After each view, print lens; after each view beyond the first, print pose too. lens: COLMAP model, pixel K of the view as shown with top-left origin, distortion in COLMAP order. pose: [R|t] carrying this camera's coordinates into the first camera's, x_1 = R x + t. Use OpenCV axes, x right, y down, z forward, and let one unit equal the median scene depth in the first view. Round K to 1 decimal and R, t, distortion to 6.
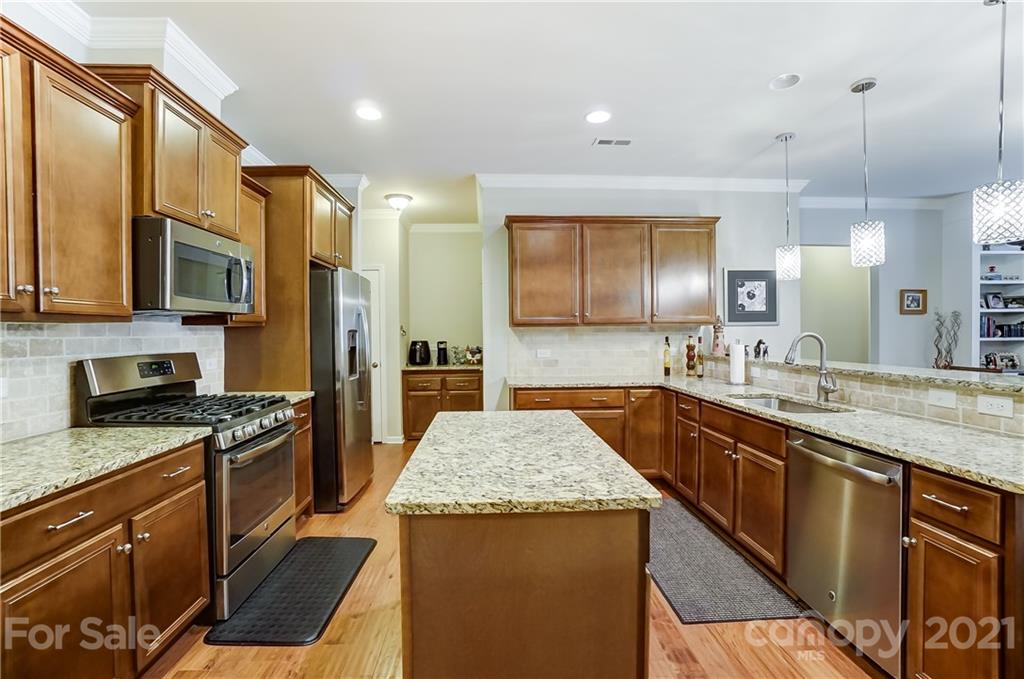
lens RADIAL K [[457.1, 0, 506.6], [0, 457.1, 339.1], [0, 0, 1]] dist [-0.064743, 0.022352]
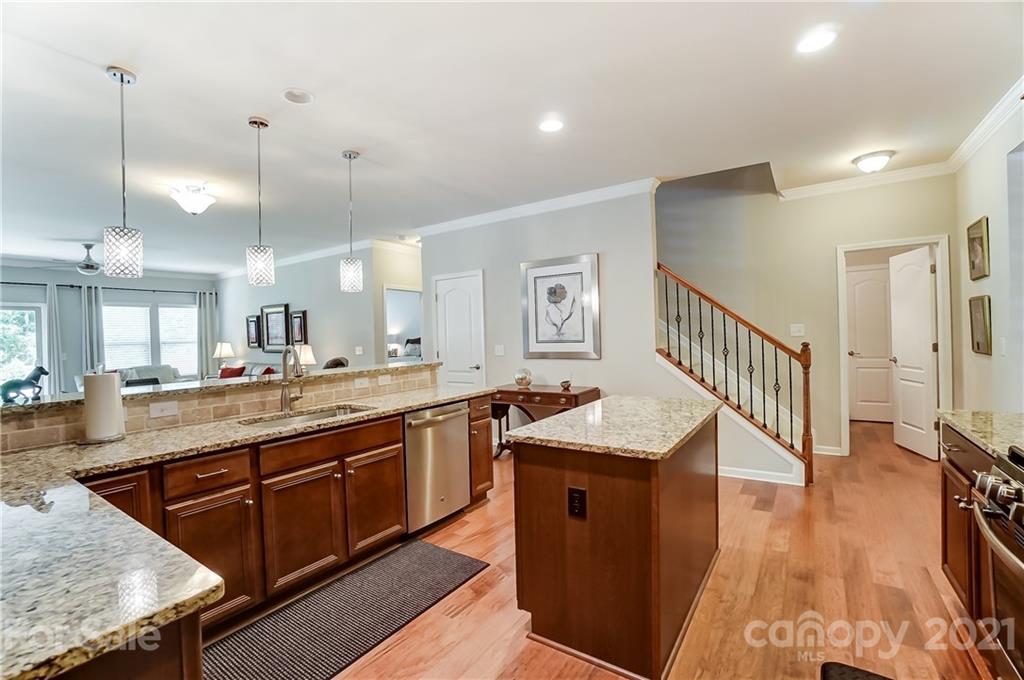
lens RADIAL K [[448.6, 0, 509.9], [0, 448.6, 336.9], [0, 0, 1]] dist [-0.033798, 0.000573]
pose [[-0.802257, 0.027687, 0.596336, -0.203309], [0.042860, 0.999017, 0.011277, -0.014916], [-0.595438, 0.034606, -0.802655, 0.918746]]
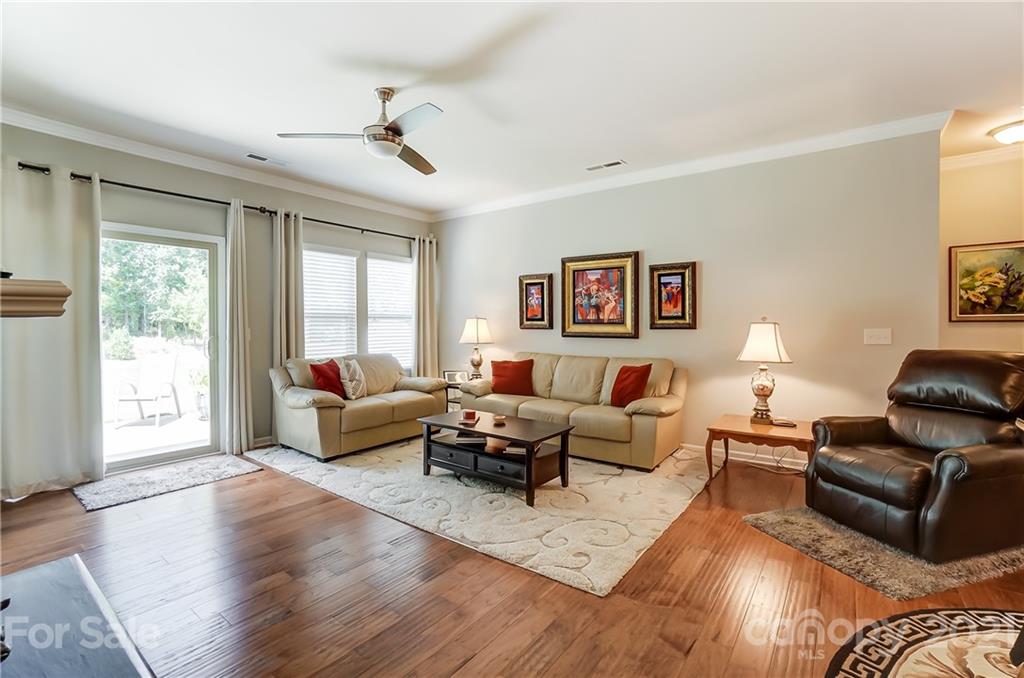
lens RADIAL K [[467.7, 0, 507.3], [0, 467.7, 332.6], [0, 0, 1]] dist [-0.035011, 0.000553]
pose [[-0.774843, -0.001039, 0.632153, 1.175151], [0.016916, 0.999606, 0.022378, -0.010556], [-0.631928, 0.028033, -0.774520, 1.035115]]
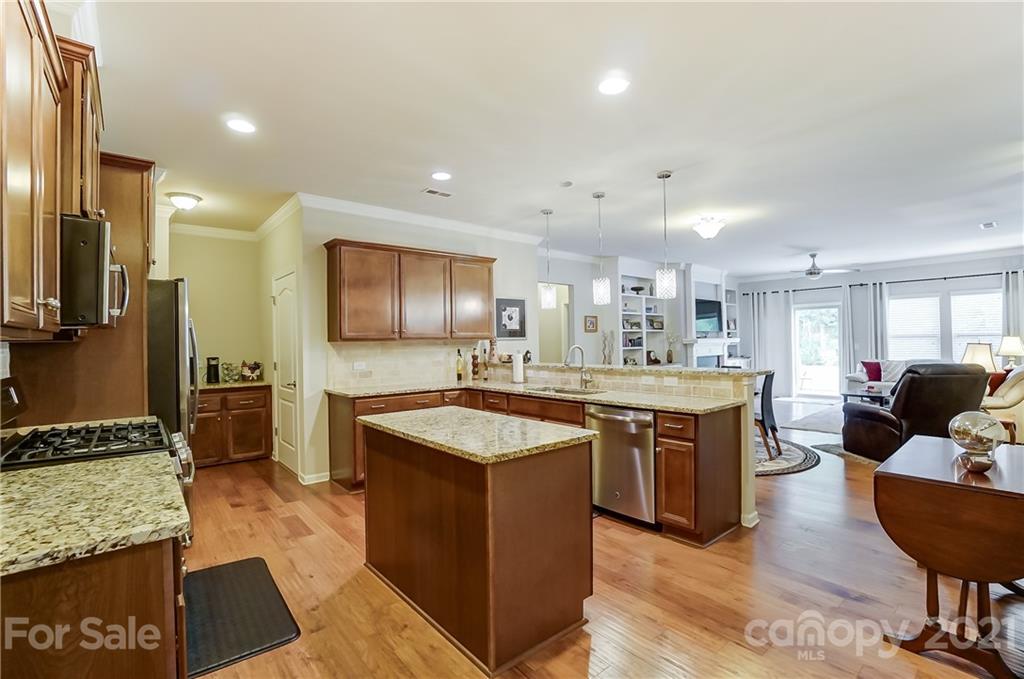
lens RADIAL K [[457.1, 0, 506.6], [0, 457.1, 339.1], [0, 0, 1]] dist [-0.064743, 0.022352]
pose [[0.794576, 0.001386, 0.607163, -0.299874], [0.015462, 0.999627, -0.022516, -0.002369], [-0.606968, 0.027278, 0.794258, -0.079617]]
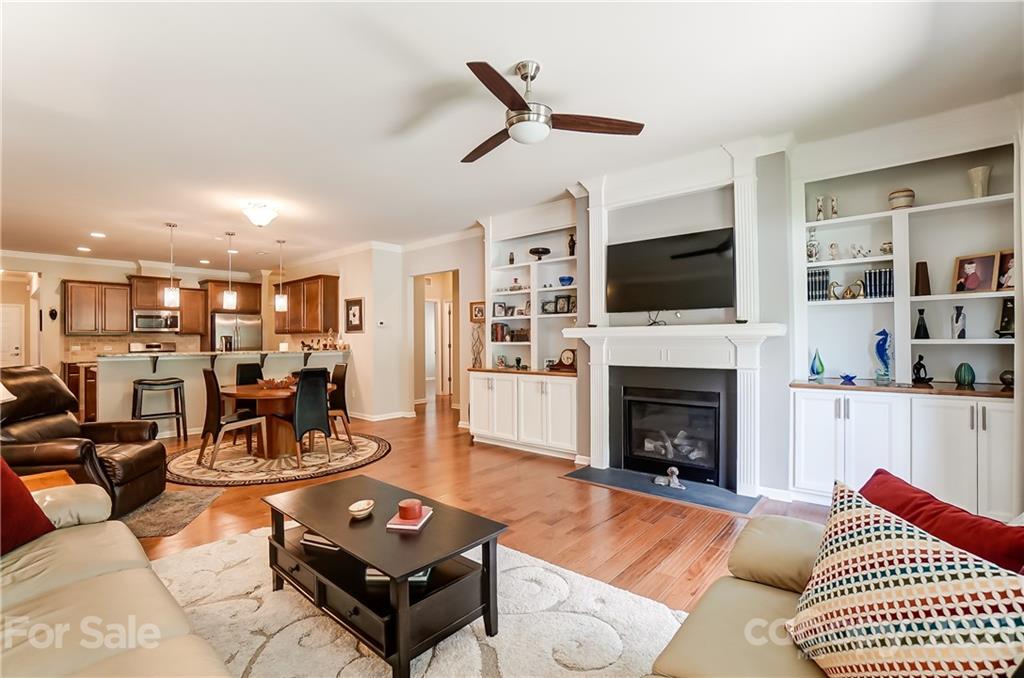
lens RADIAL K [[464.7, 0, 501.9], [0, 464.7, 338.3], [0, 0, 1]] dist [-0.077892, 0.035679]
pose [[0.728091, 0.003271, -0.685473, 2.151111], [-0.011549, 0.999905, -0.007495, -0.004879], [0.685383, 0.013373, 0.728060, 0.134683]]
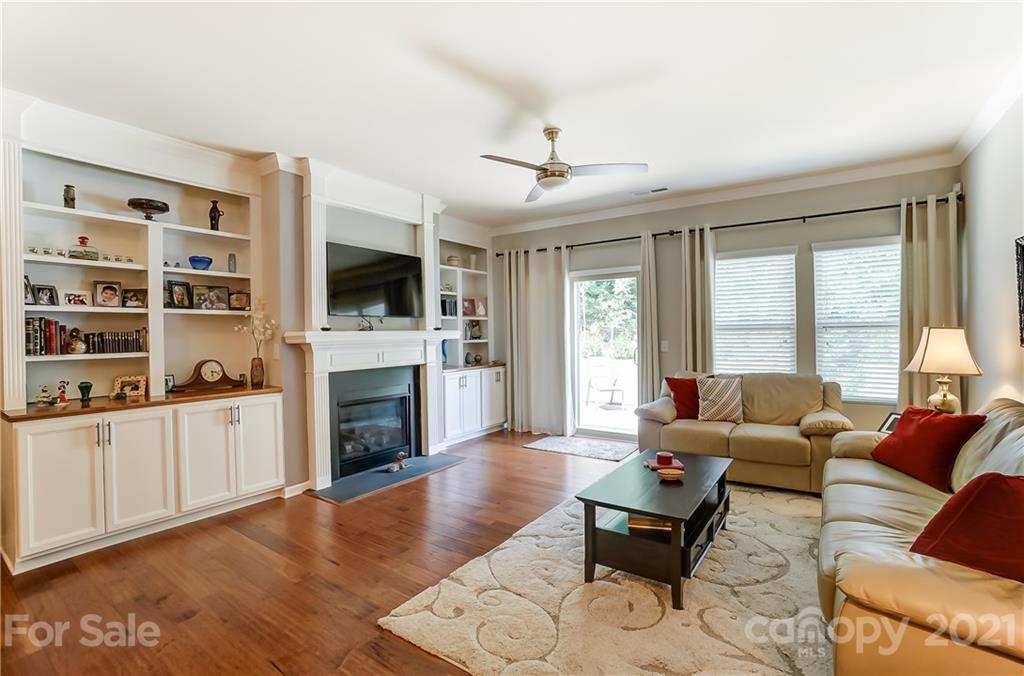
lens RADIAL K [[467.7, 0, 507.3], [0, 467.7, 331.6], [0, 0, 1]] dist [-0.035011, 0.000553]
pose [[0.605686, 0.002887, 0.795699, 1.099247], [0.016053, 0.999746, -0.015846, -0.017233], [-0.795542, 0.022371, 0.605485, 0.174220]]
